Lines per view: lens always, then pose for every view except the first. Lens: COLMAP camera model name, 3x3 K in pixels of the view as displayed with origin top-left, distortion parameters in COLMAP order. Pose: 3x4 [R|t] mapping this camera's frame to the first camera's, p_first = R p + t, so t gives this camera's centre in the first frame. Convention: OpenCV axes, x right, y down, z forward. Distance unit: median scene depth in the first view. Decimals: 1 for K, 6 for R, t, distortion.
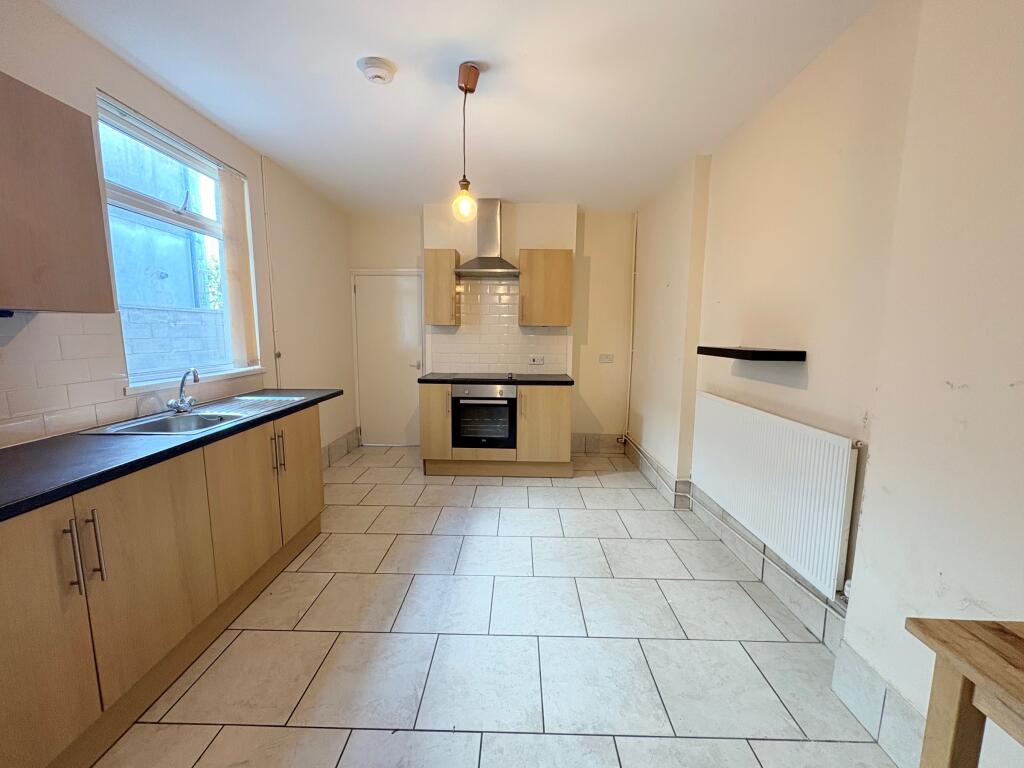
lens RADIAL K [[407.9, 0, 510.3], [0, 407.9, 383.5], [0, 0, 1]] dist [0.003029, -0.001213]
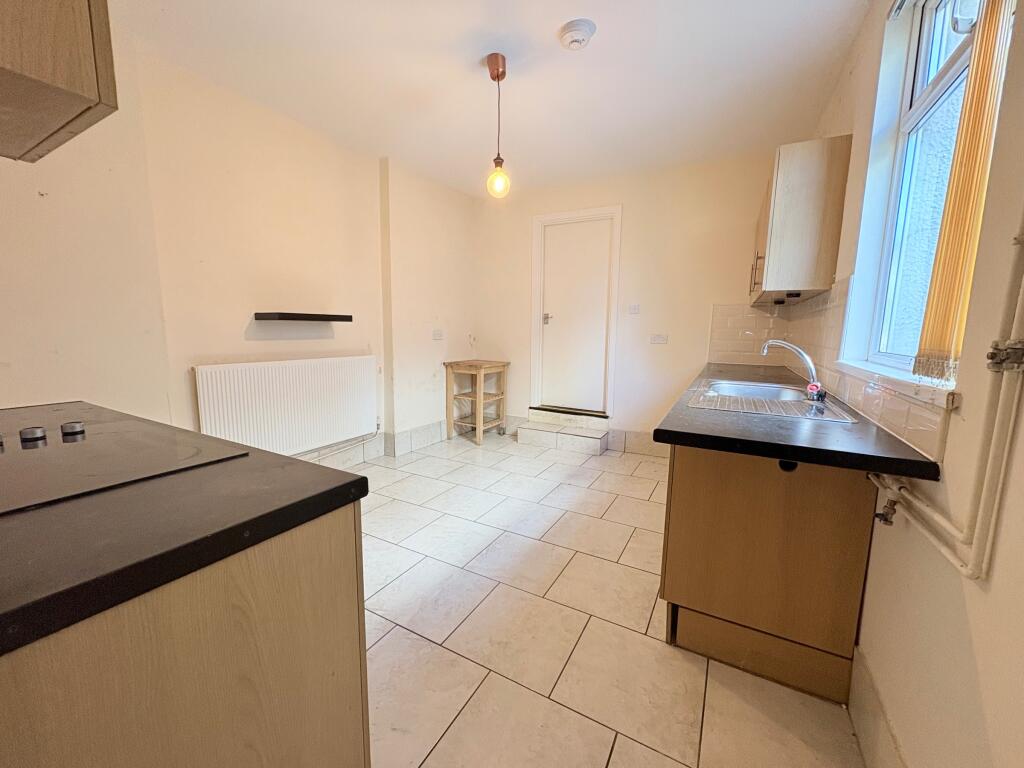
lens RADIAL K [[407.9, 0, 508.0], [0, 407.9, 384.0], [0, 0, 1]] dist [0.003029, -0.001213]
pose [[-0.882525, -0.072669, 0.464616, -0.588515], [0.049918, 0.967930, 0.246210, -0.149883], [-0.467608, 0.240479, -0.850596, 1.751520]]
